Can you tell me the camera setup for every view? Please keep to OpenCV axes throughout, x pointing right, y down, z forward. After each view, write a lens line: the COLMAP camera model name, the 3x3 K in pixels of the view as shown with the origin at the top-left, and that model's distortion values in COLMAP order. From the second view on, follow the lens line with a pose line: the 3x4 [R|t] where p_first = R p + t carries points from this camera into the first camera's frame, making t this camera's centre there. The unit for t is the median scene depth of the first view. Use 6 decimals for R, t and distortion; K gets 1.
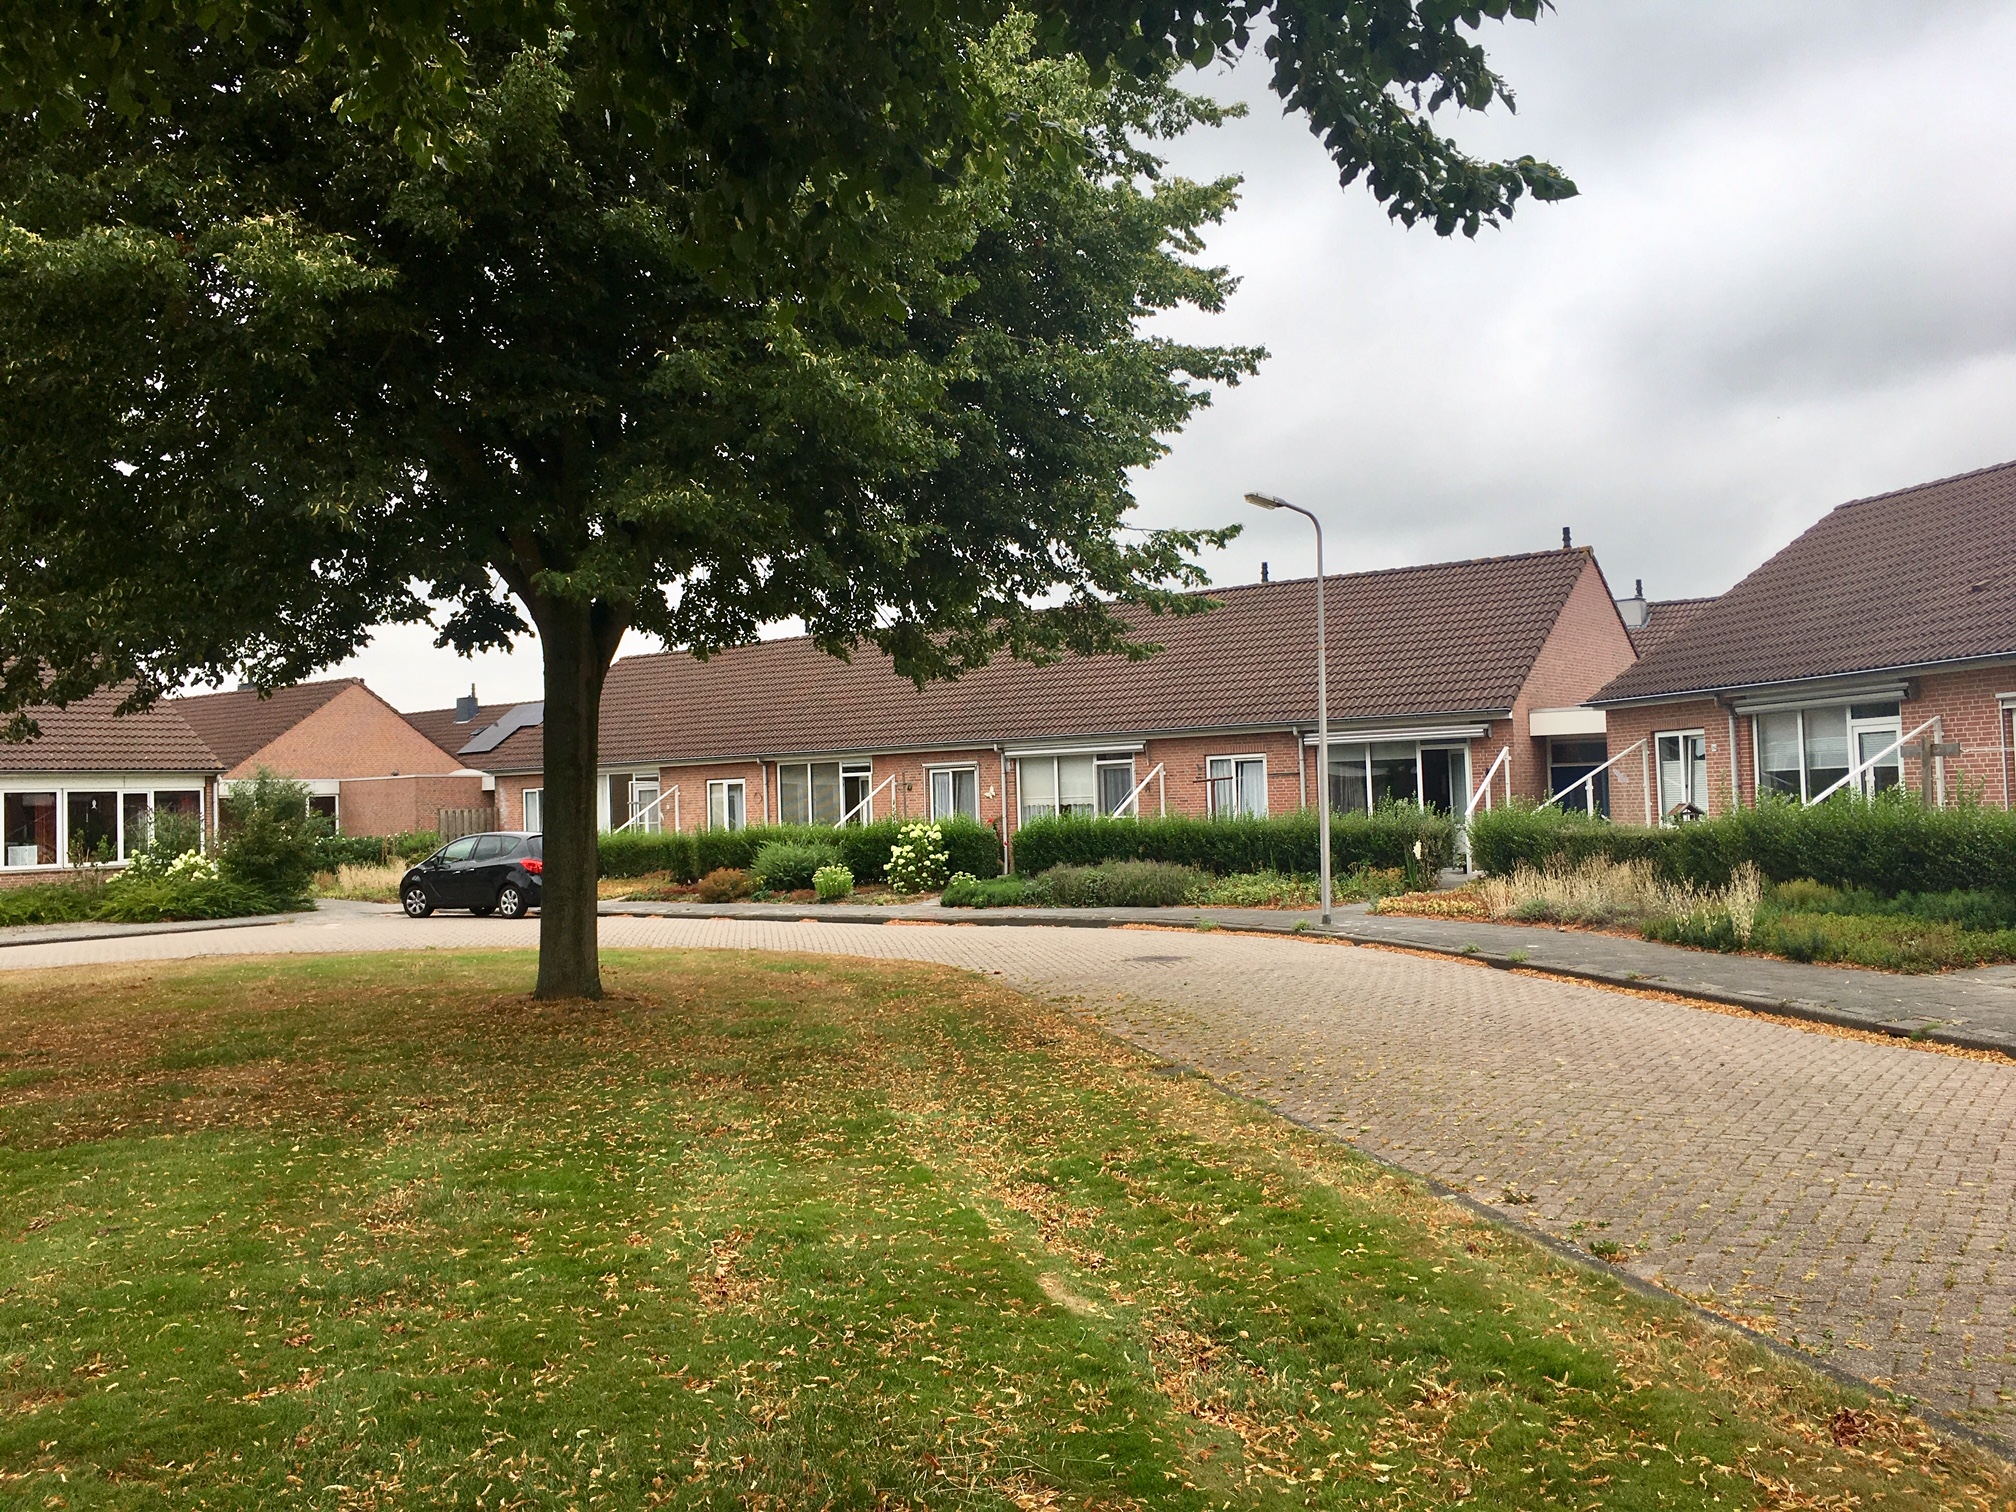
lens RADIAL K [[1715.1, 0, 1007.6], [0, 1715.1, 749.5], [0, 0, 1]] dist [0.037718, 0.000893]
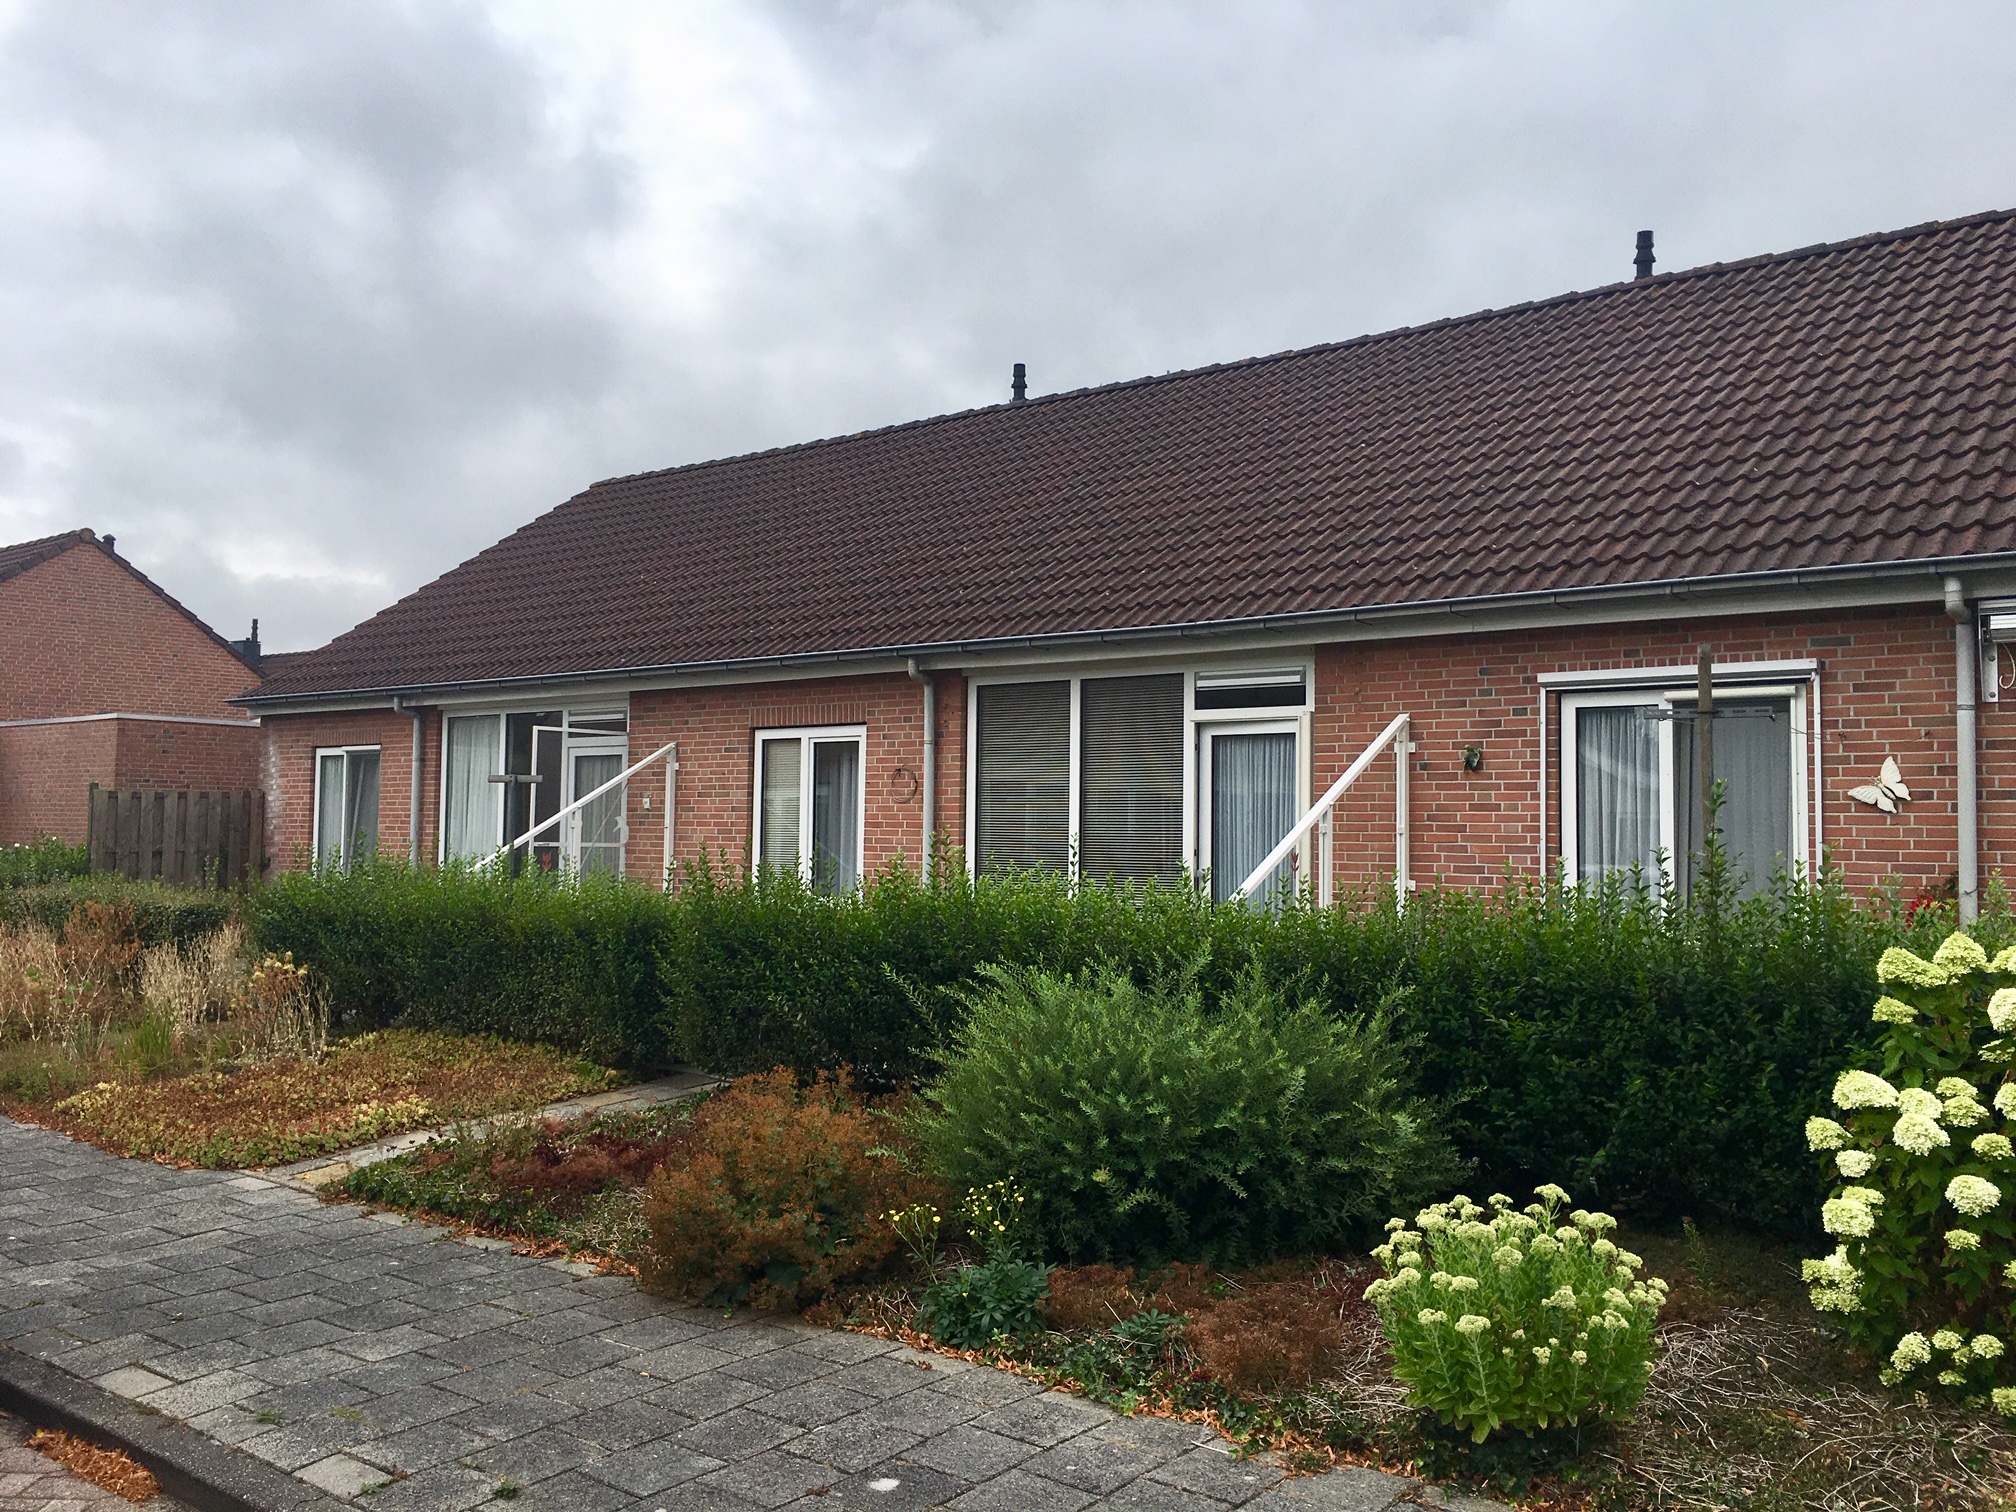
lens RADIAL K [[1715.1, 0, 1007.6], [0, 1715.1, 749.5], [0, 0, 1]] dist [0.037718, 0.000893]
pose [[0.998145, 0.041912, -0.044161, -0.115239], [-0.042701, 0.998942, -0.017081, 0.027341], [0.043399, 0.018936, 0.998878, 0.695780]]
